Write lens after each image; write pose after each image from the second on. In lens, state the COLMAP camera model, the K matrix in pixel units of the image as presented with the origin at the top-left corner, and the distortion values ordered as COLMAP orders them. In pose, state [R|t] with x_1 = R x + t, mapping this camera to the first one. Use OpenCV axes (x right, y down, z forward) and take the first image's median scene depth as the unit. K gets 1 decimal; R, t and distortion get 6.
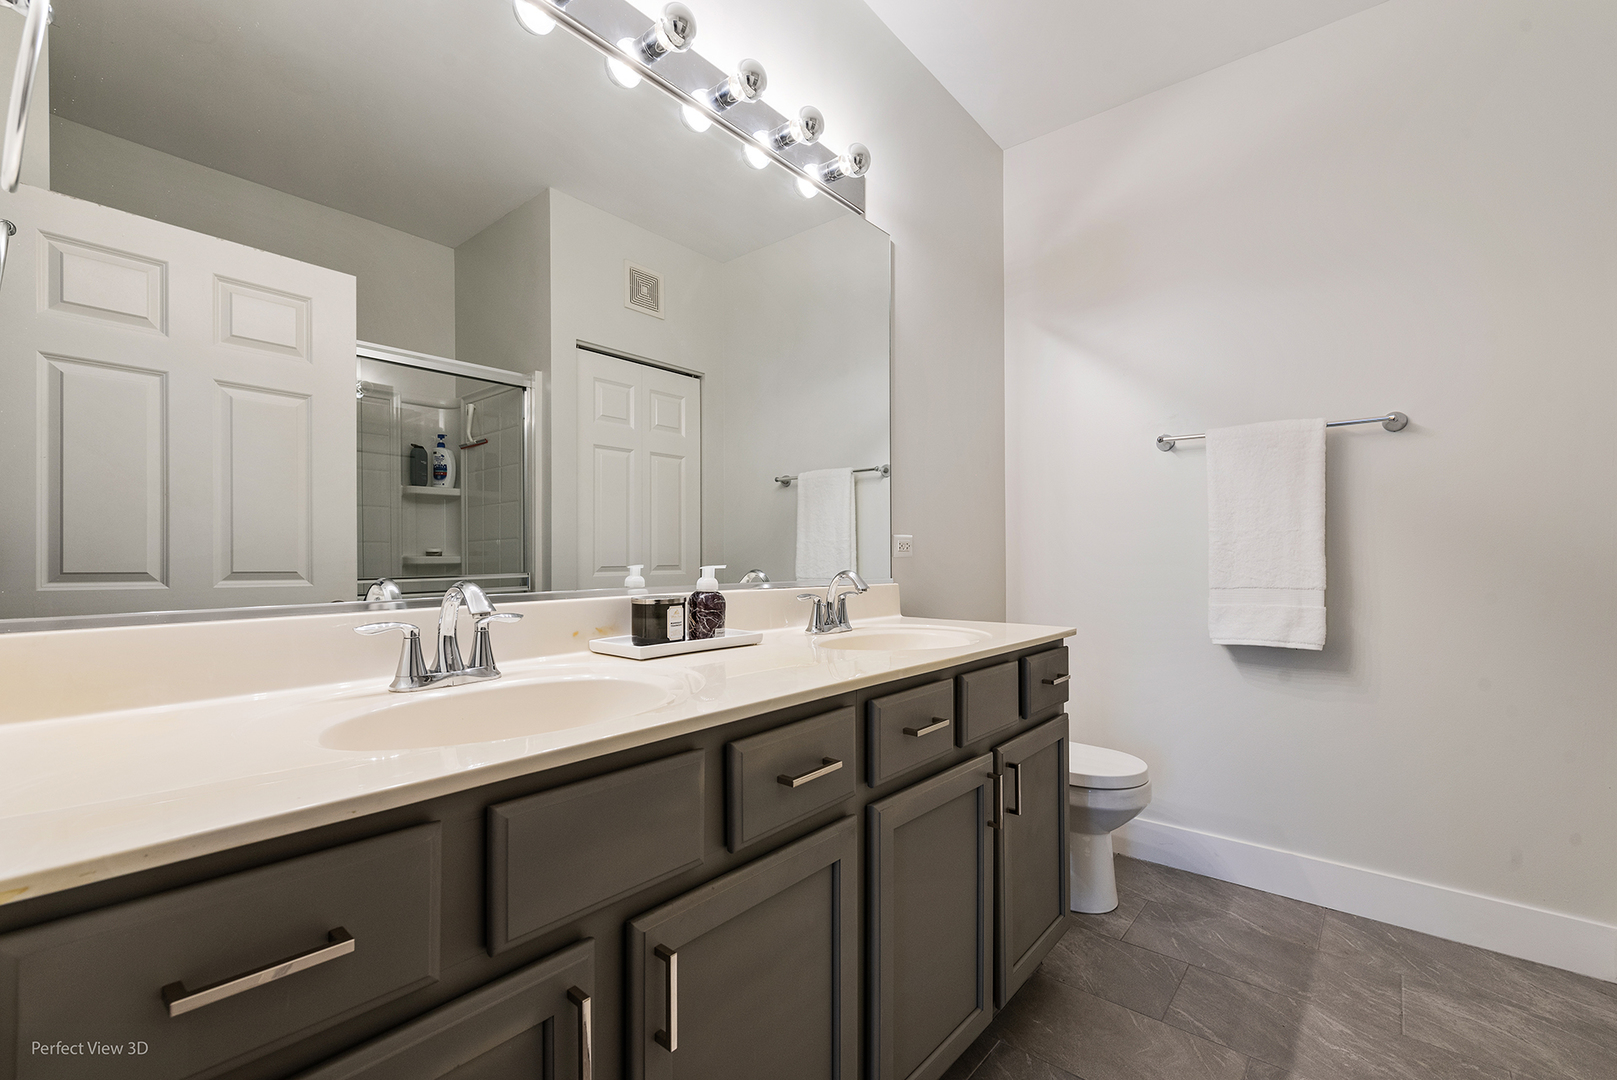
lens RADIAL K [[718.1, 0, 810.7], [0, 718.1, 547.0], [0, 0, 1]] dist [0.000774, 0.000105]
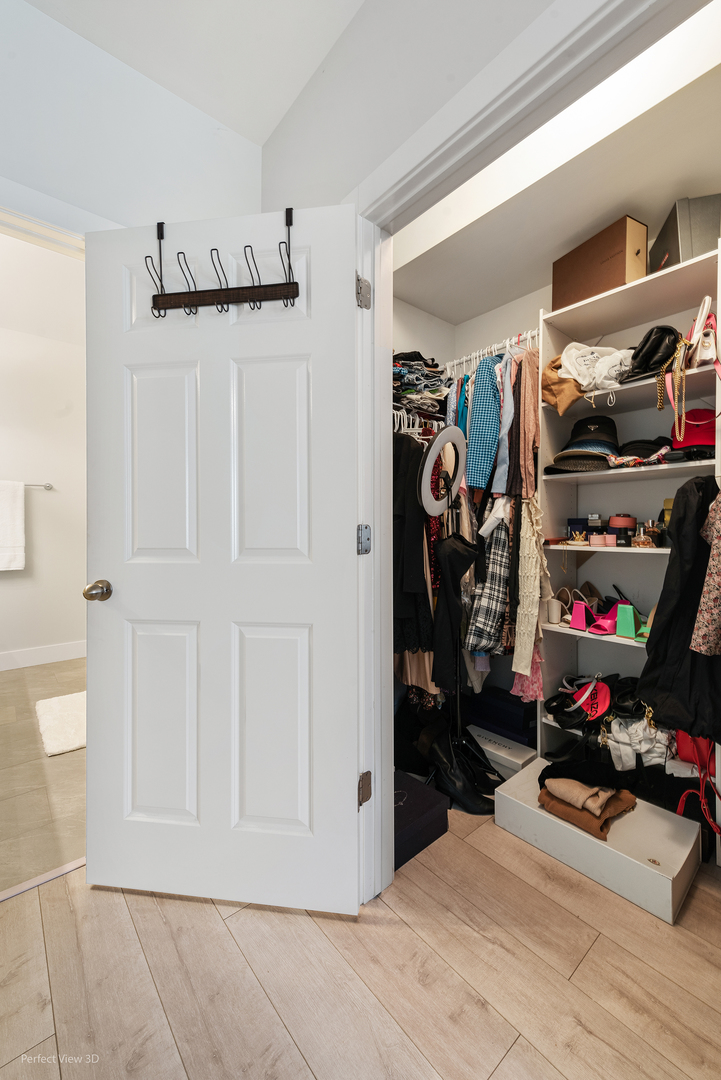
lens RADIAL K [[431.4, 0, 361.1], [0, 431.4, 535.8], [0, 0, 1]] dist [0.004189, -0.002396]
pose [[0.171475, -0.008036, 0.985156, -0.654414], [-0.010088, 0.999900, 0.009912, -0.010156], [-0.985137, -0.011637, 0.171377, -0.509210]]
